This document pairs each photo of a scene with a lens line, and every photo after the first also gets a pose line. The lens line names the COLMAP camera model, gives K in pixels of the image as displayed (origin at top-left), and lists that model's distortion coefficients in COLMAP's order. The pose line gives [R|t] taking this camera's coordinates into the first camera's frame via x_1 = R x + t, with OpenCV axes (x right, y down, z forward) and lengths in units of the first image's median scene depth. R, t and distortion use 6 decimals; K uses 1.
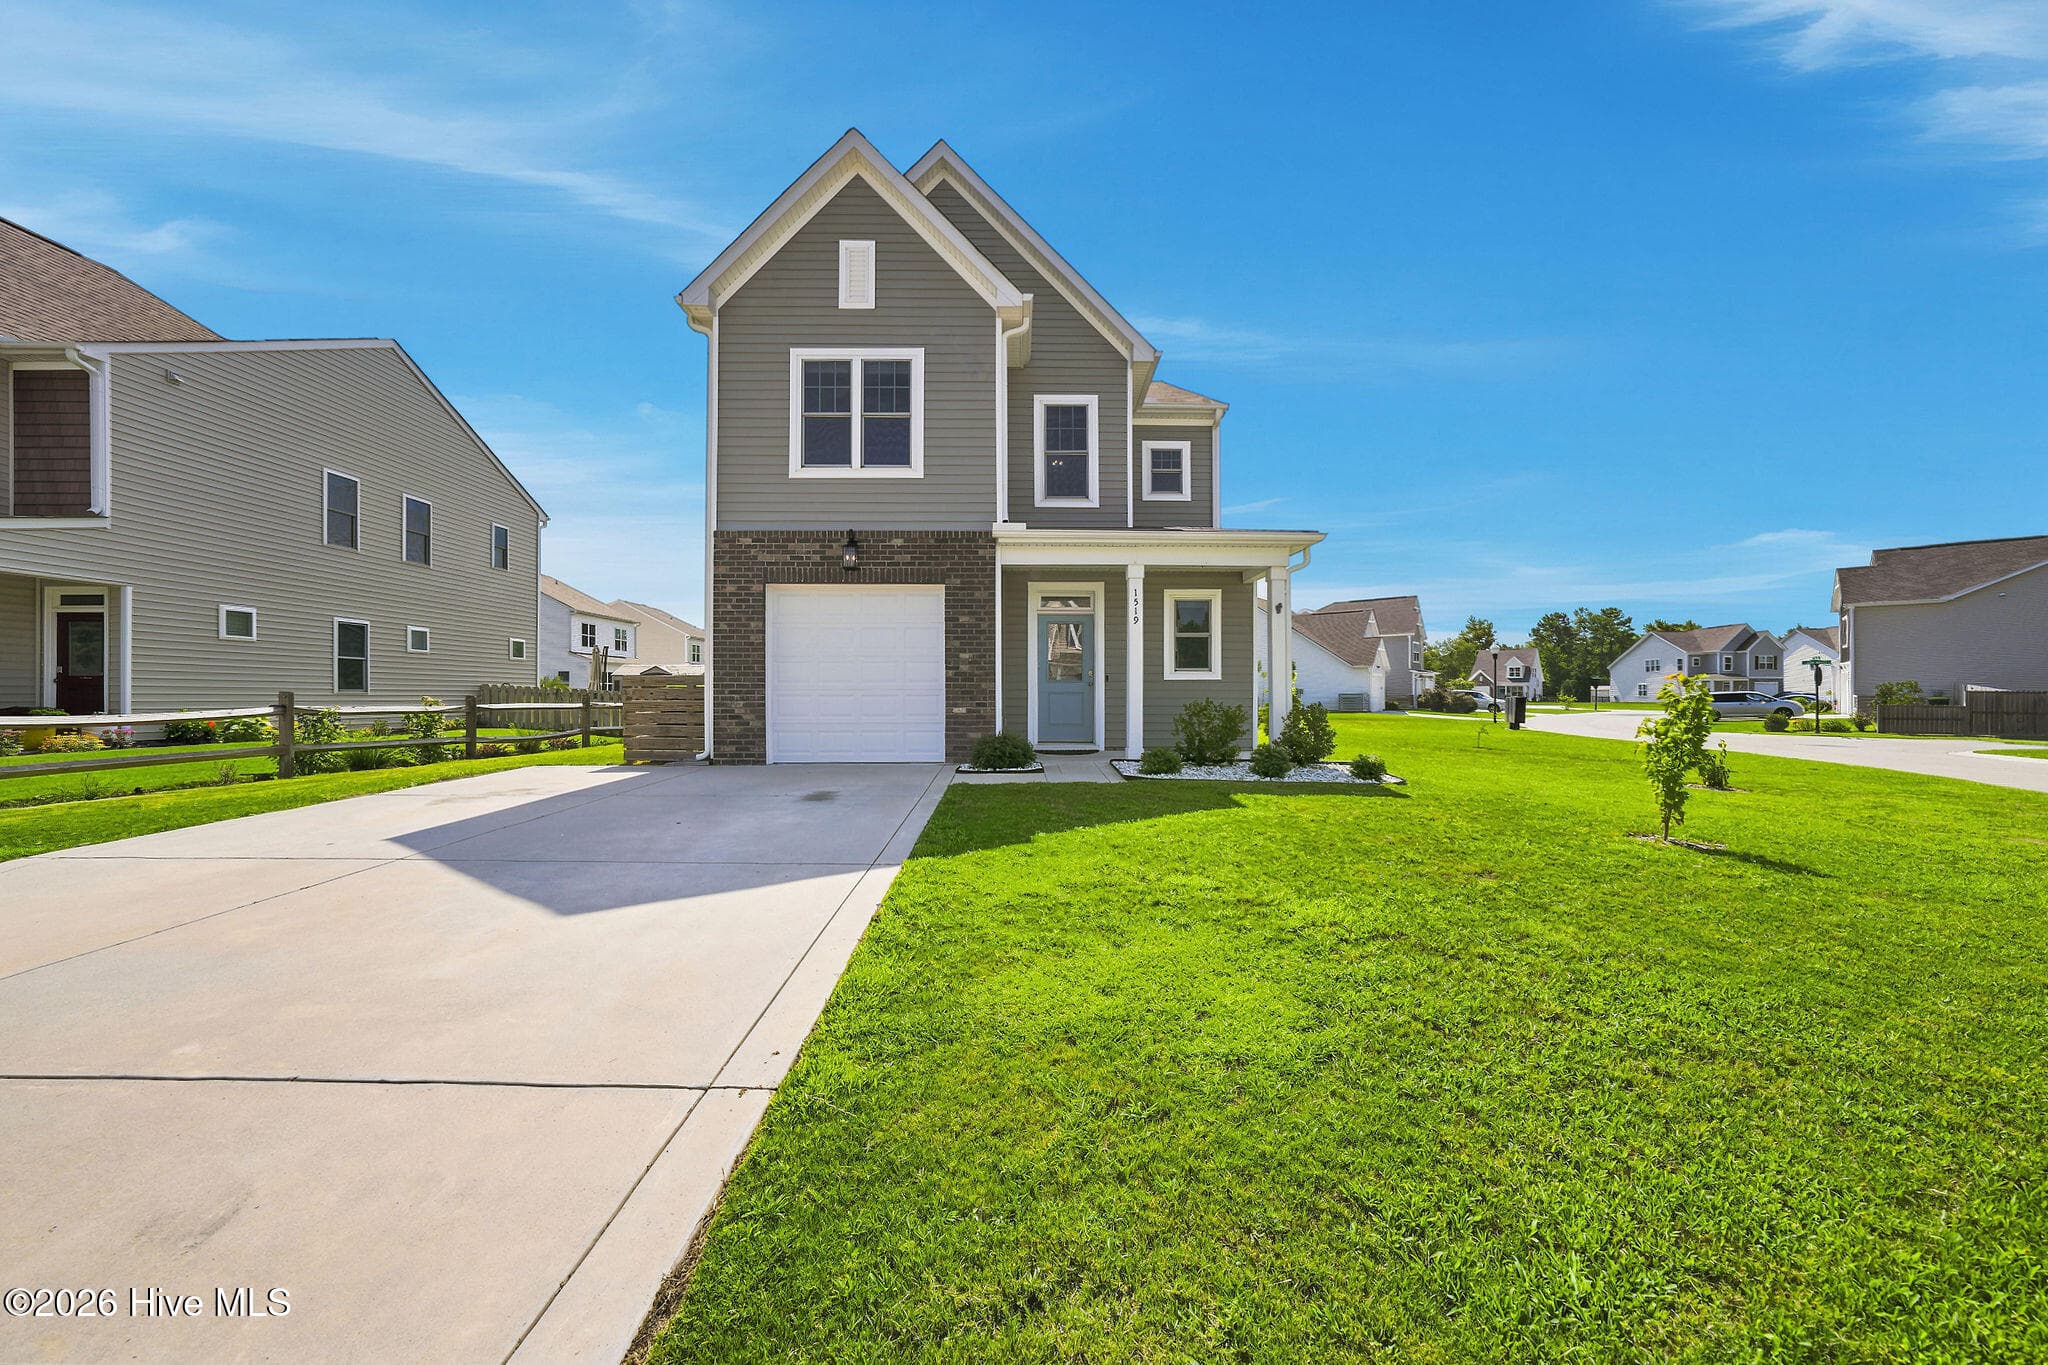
lens RADIAL K [[731.0, 0, 1038.3], [0, 731.0, 698.4], [0, 0, 1]] dist [-0.020072, 0.002641]
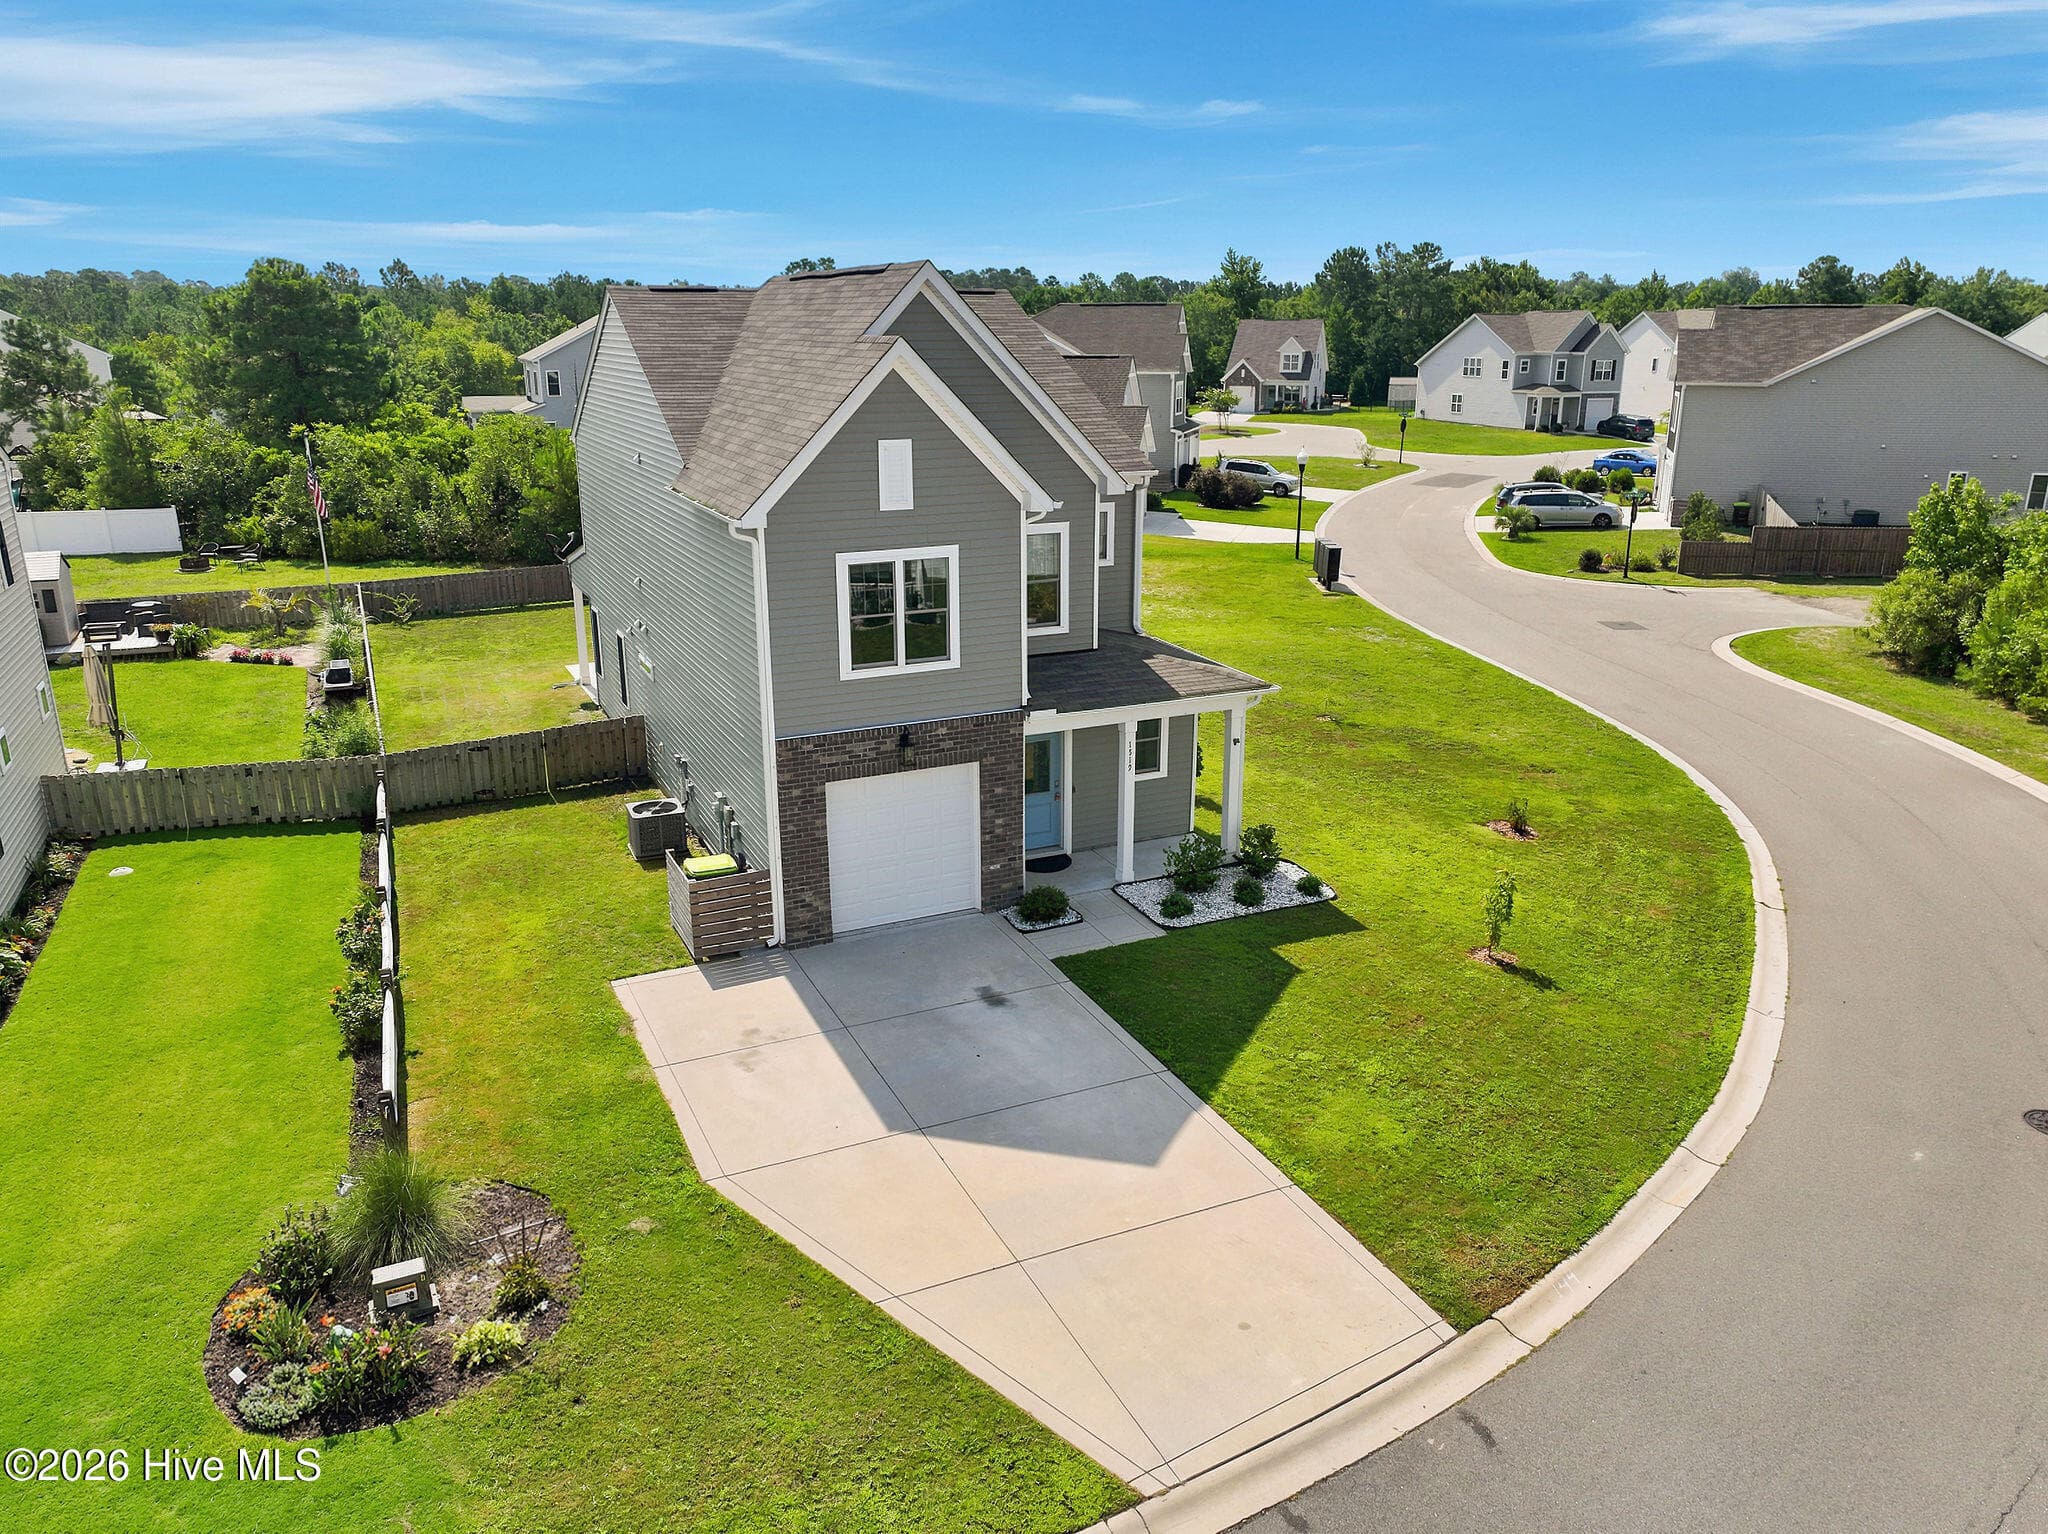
lens RADIAL K [[1432.6, 0, 1015.5], [0, 1432.6, 763.2], [0, 0, 1]] dist [0.011842, -0.002343]
pose [[0.914913, -0.120171, 0.385349, -0.909773], [0.002818, 0.956535, 0.291604, -0.780660], [-0.403642, -0.265706, 0.875485, -0.907402]]
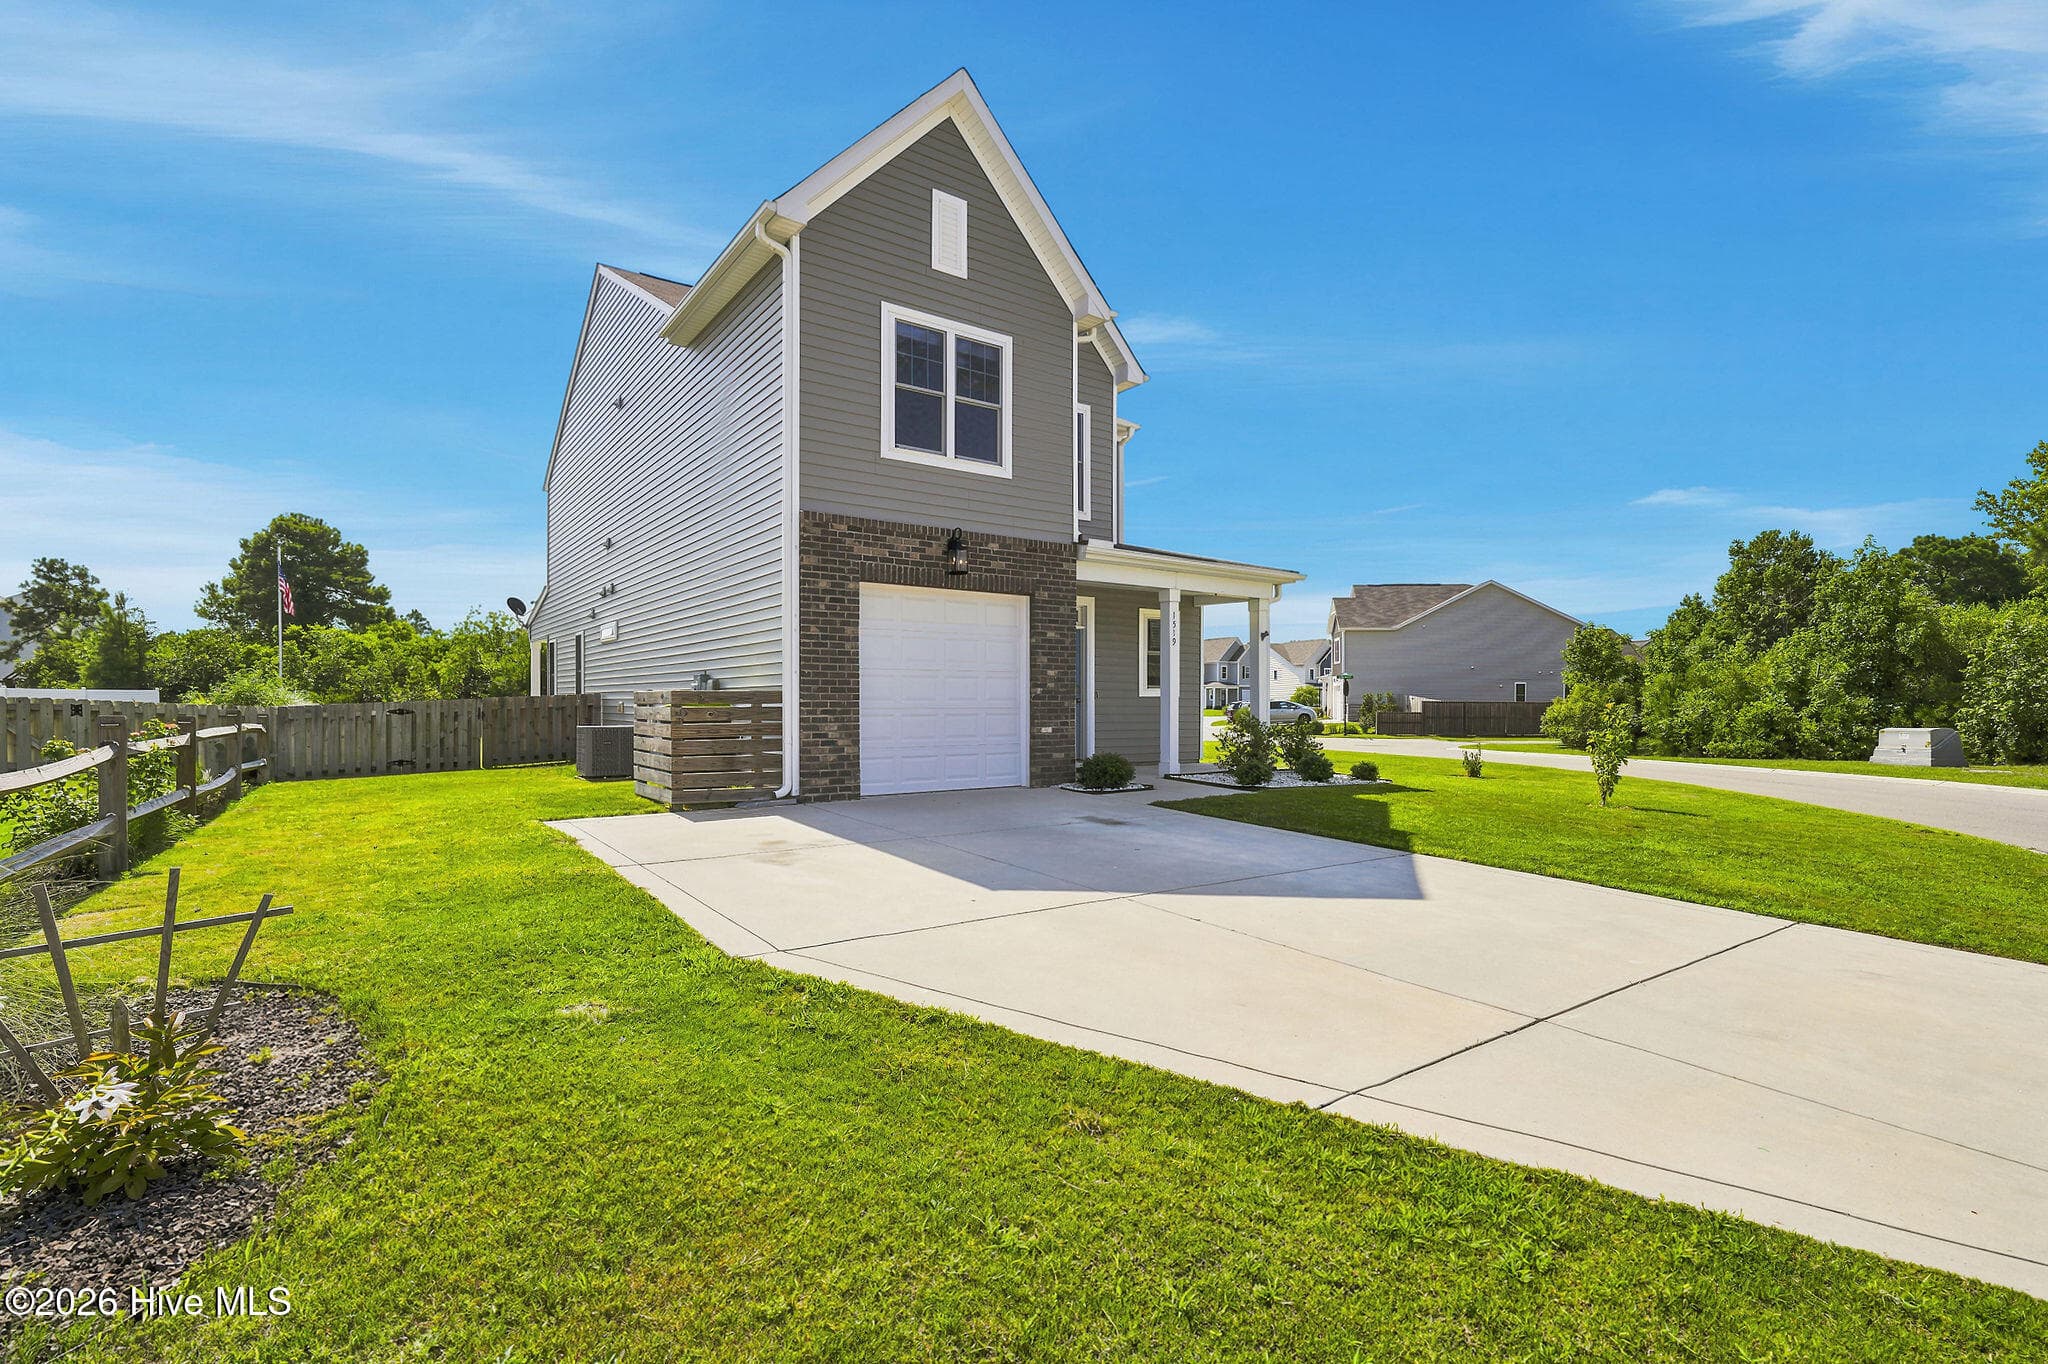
lens RADIAL K [[932.8, 0, 1029.9], [0, 932.8, 709.1], [0, 0, 1]] dist [-0.001168, -0.000385]
pose [[0.820601, -0.002775, 0.571494, -0.815564], [-0.000956, 0.999980, 0.006227, -0.018469], [-0.571500, -0.005656, 0.820582, 0.016217]]
